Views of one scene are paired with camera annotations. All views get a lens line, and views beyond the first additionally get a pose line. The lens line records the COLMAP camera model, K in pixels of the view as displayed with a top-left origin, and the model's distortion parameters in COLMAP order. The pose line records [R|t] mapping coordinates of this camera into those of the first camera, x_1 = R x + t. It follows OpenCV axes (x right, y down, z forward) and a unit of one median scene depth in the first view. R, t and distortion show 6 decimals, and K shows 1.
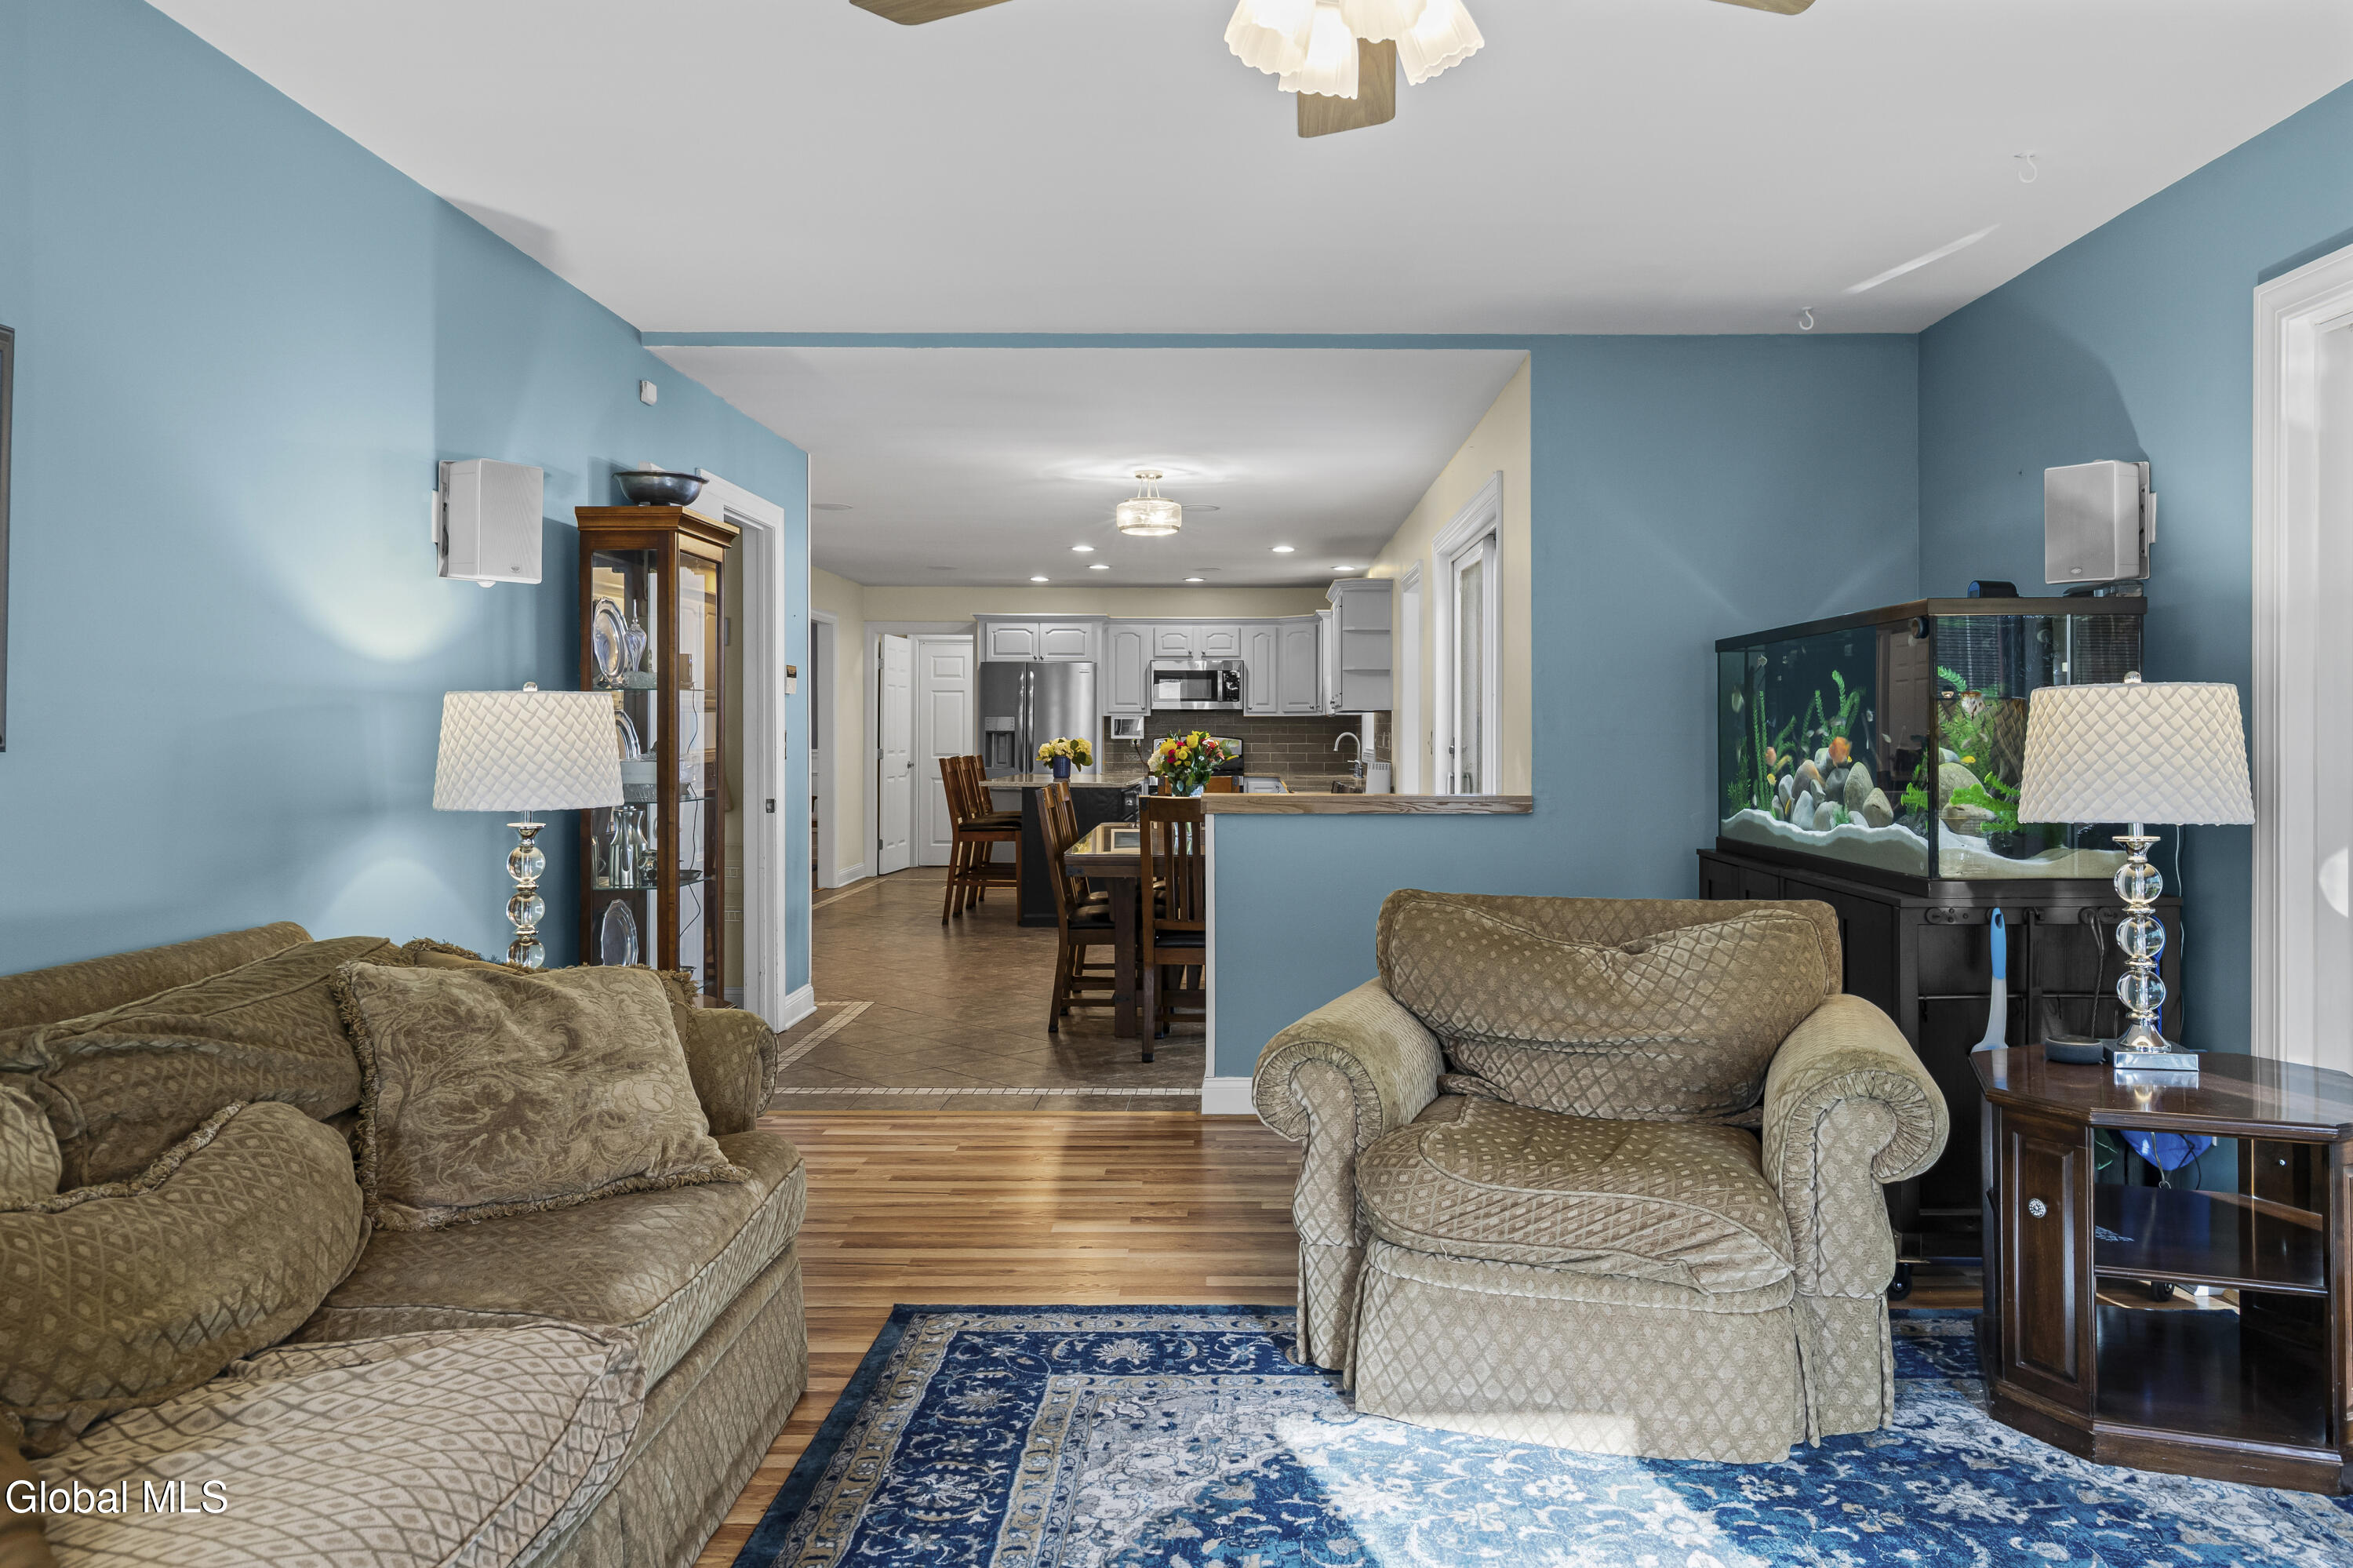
lens RADIAL K [[1561.0, 0, 1181.9], [0, 1561.0, 765.3], [0, 0, 1]] dist [-0.003359, -0.000620]
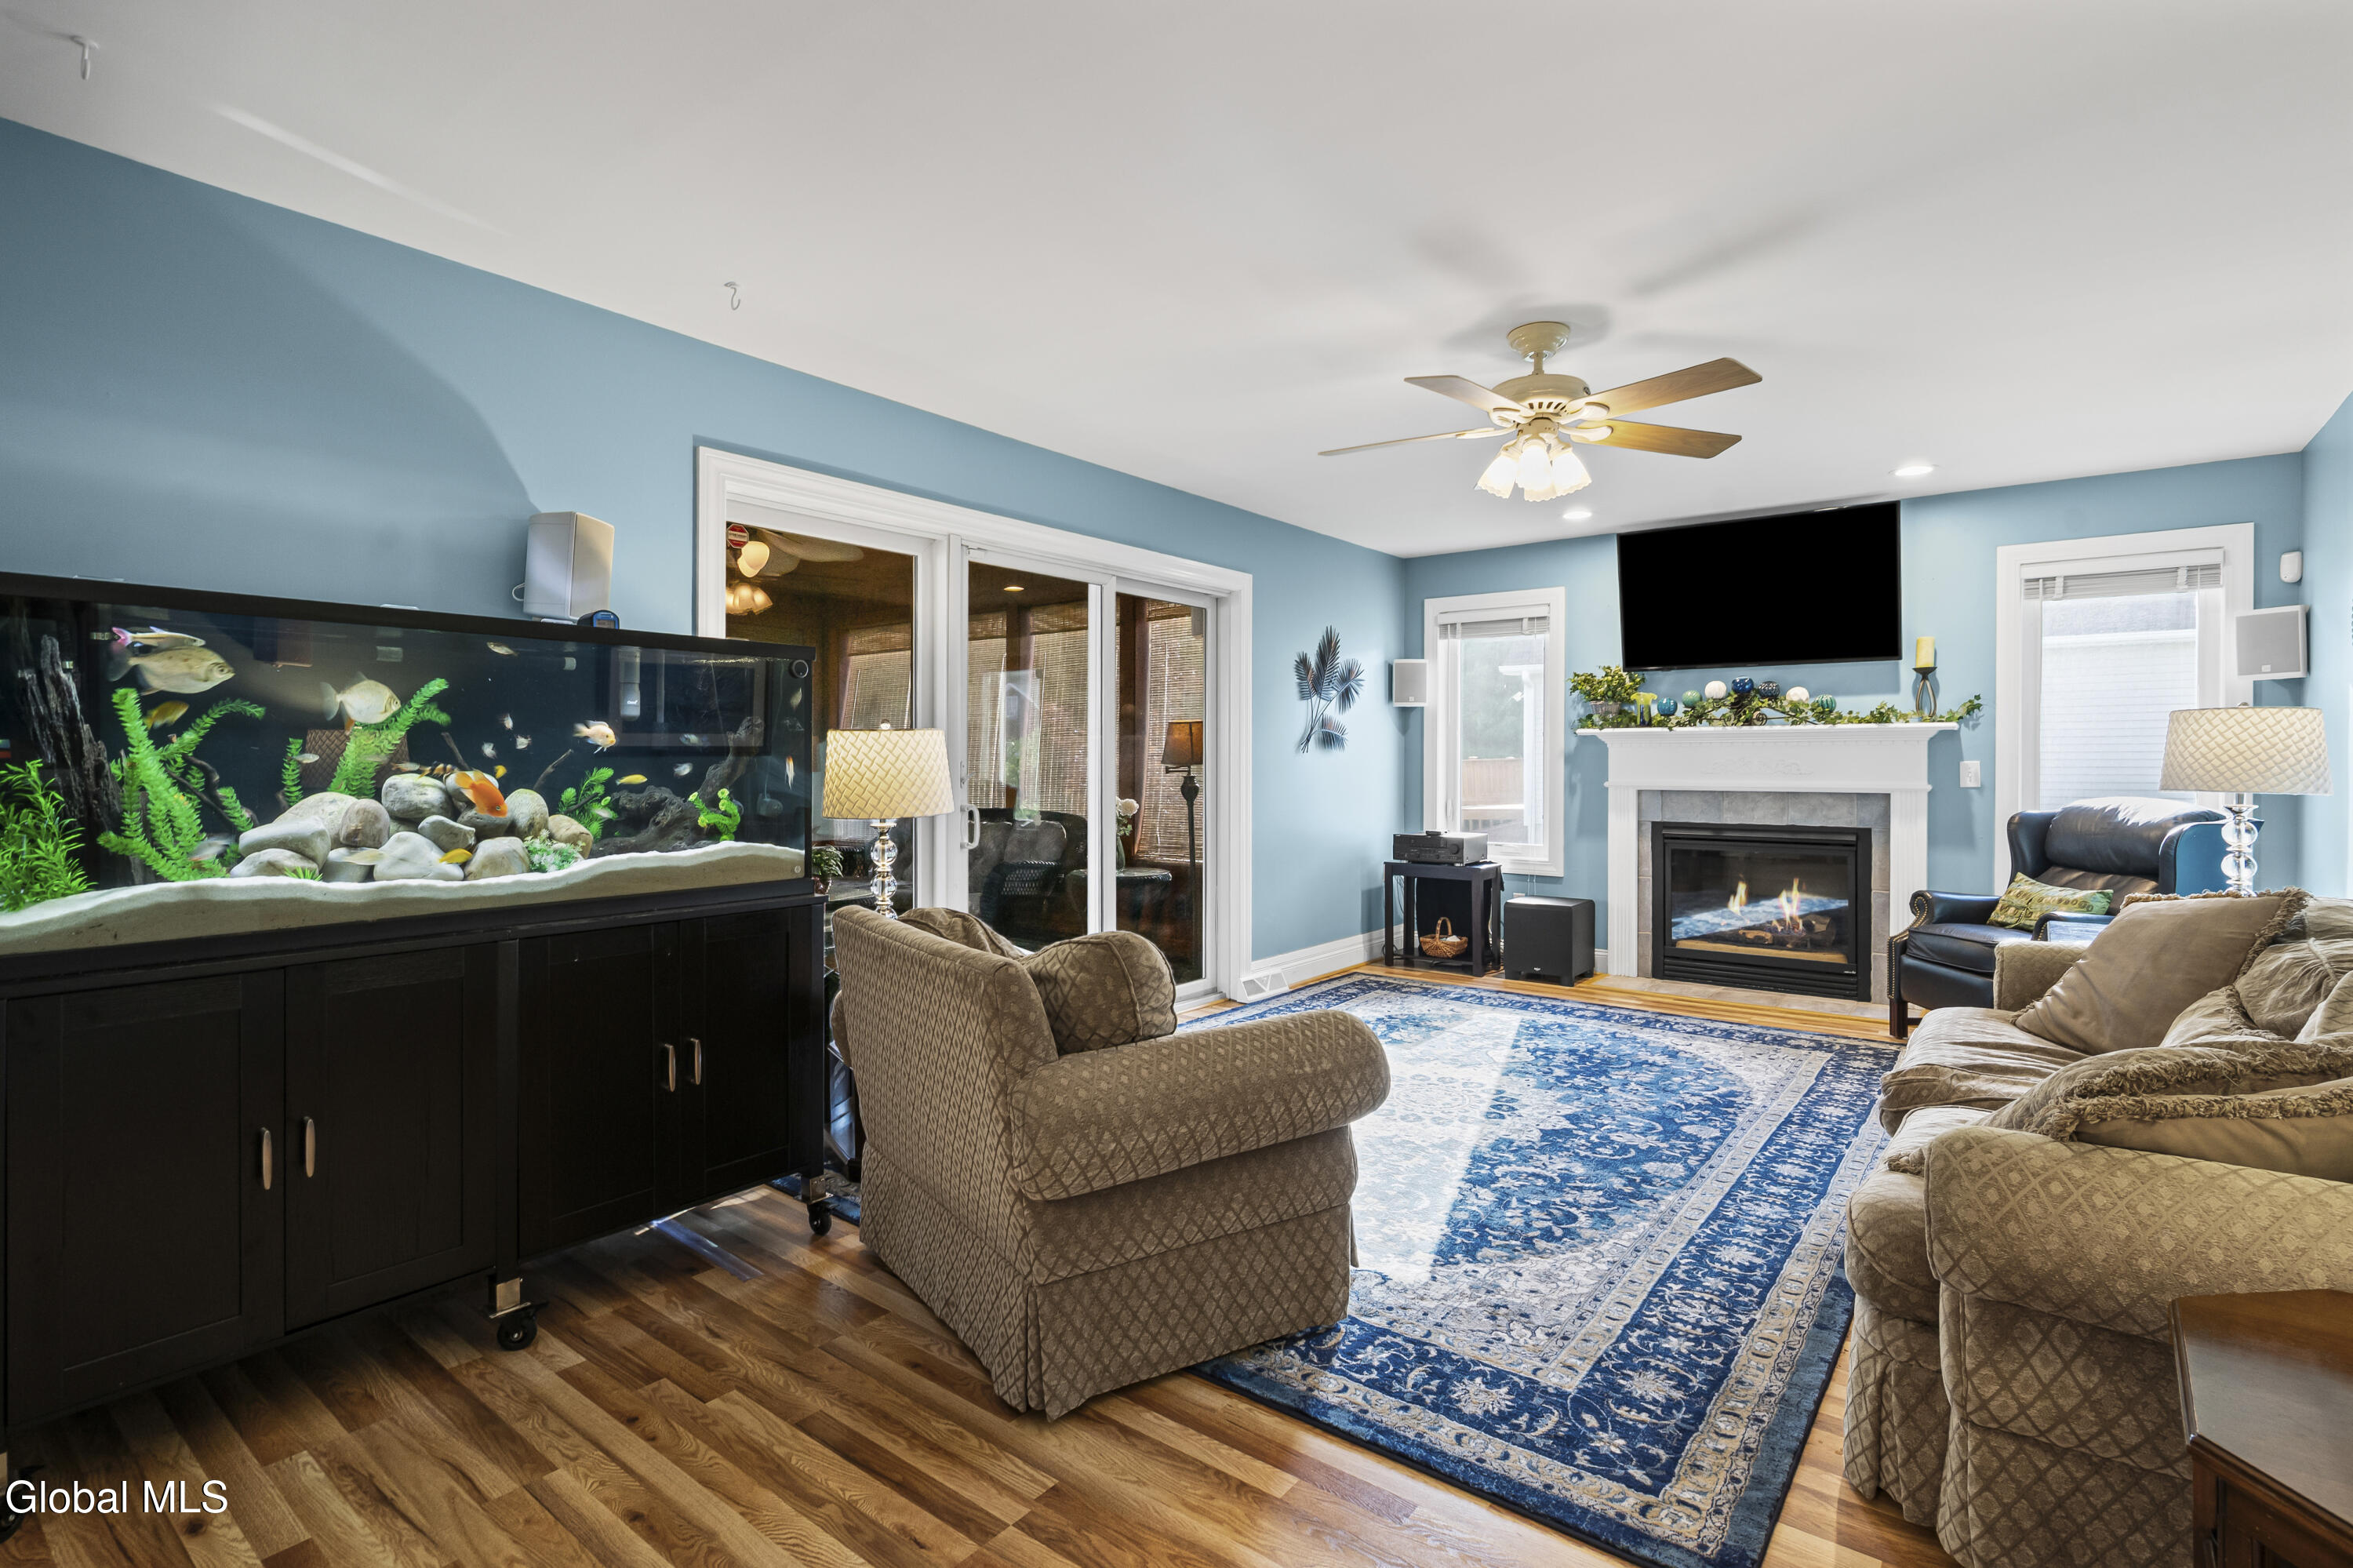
lens RADIAL K [[1121.5, 0, 1180.3], [0, 1121.5, 780.9], [0, 0, 1]] dist [0.020690, 0.000245]
pose [[-0.809929, -0.010397, 0.586436, -0.314524], [0.006605, 0.999618, 0.026844, -0.032320], [-0.586491, 0.025615, -0.809551, 1.782447]]
